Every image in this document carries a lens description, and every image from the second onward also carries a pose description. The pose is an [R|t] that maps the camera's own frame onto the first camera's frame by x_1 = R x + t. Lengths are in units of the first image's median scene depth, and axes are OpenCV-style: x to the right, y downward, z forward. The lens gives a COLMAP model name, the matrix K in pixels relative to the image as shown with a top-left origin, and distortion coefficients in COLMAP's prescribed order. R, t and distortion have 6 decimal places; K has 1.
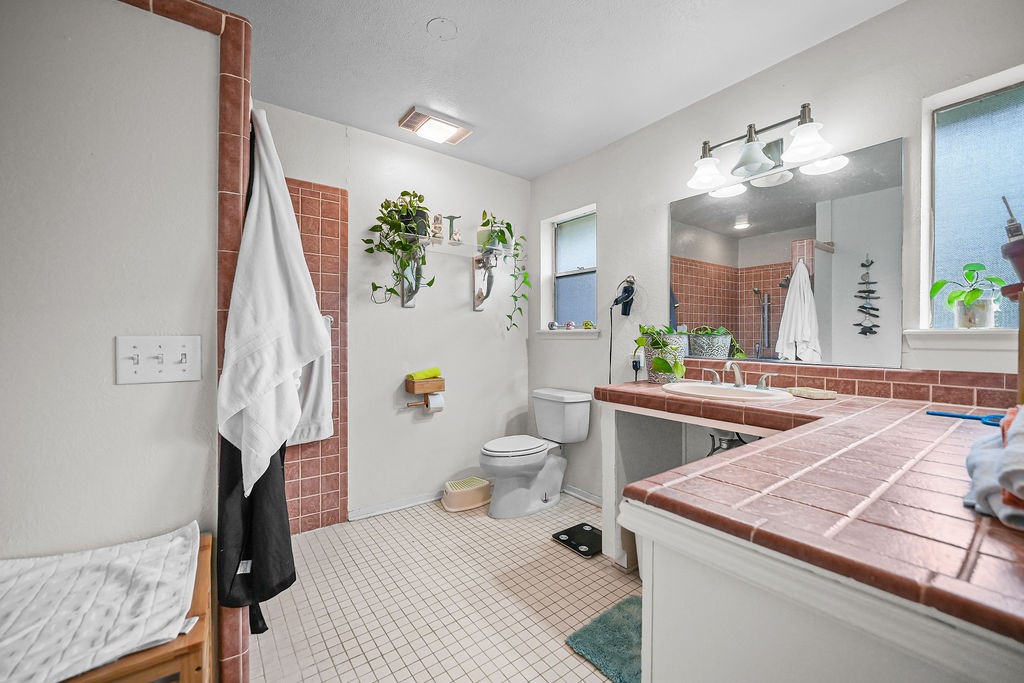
lens RADIAL K [[408.9, 0, 513.7], [0, 408.9, 339.4], [0, 0, 1]] dist [-0.025866, 0.007519]
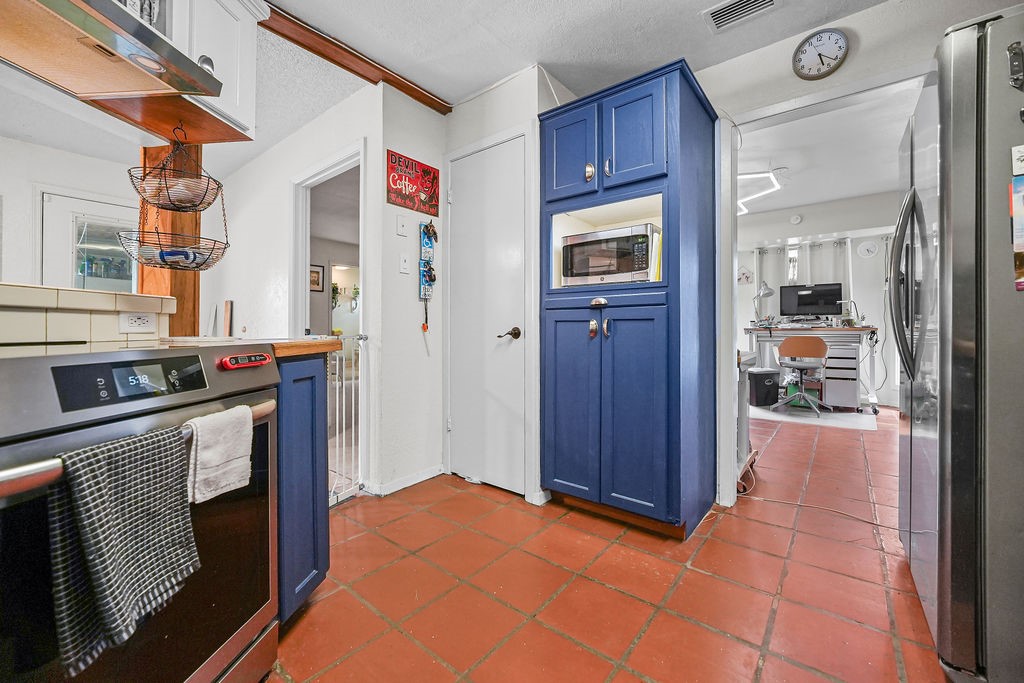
lens RADIAL K [[408.9, 0, 513.7], [0, 408.9, 339.4], [0, 0, 1]] dist [-0.025866, 0.007519]
pose [[0.968872, -0.007566, 0.247448, 0.430631], [0.000625, 0.999604, 0.028119, 0.068220], [-0.247563, -0.027089, 0.968493, -3.074765]]
